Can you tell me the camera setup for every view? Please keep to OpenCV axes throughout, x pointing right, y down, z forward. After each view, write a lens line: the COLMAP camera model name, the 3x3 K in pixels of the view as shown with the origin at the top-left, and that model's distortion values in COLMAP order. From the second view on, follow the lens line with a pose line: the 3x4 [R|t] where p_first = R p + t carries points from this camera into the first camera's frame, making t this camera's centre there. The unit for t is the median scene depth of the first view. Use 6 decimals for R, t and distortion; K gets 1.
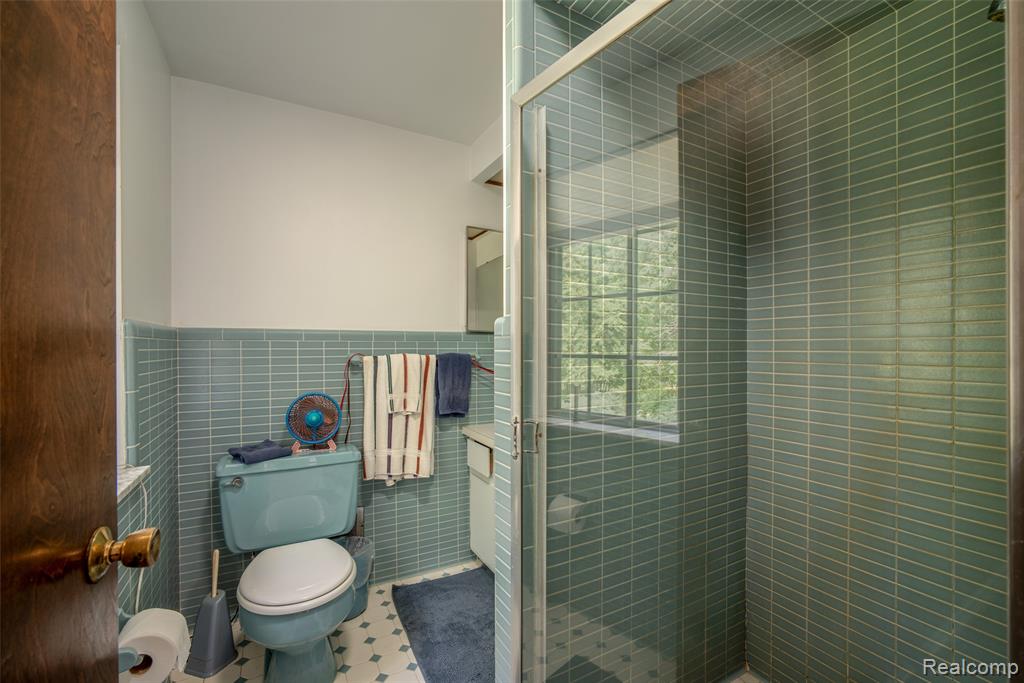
lens RADIAL K [[434.3, 0, 511.4], [0, 434.3, 342.9], [0, 0, 1]] dist [-0.024060, 0.006960]
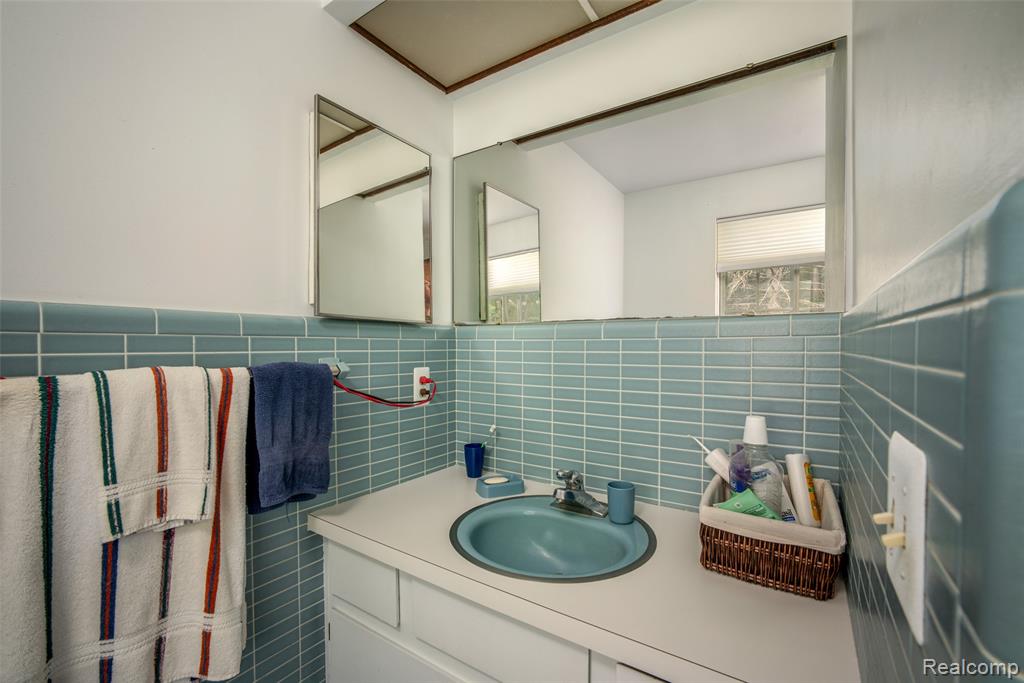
lens RADIAL K [[434.3, 0, 514.7], [0, 434.3, 349.2], [0, 0, 1]] dist [-0.024060, 0.006960]
pose [[0.895379, -0.004845, 0.445279, -0.136093], [0.000022, 0.999941, 0.010836, 0.005419], [-0.445305, -0.009692, 0.895326, 0.534884]]
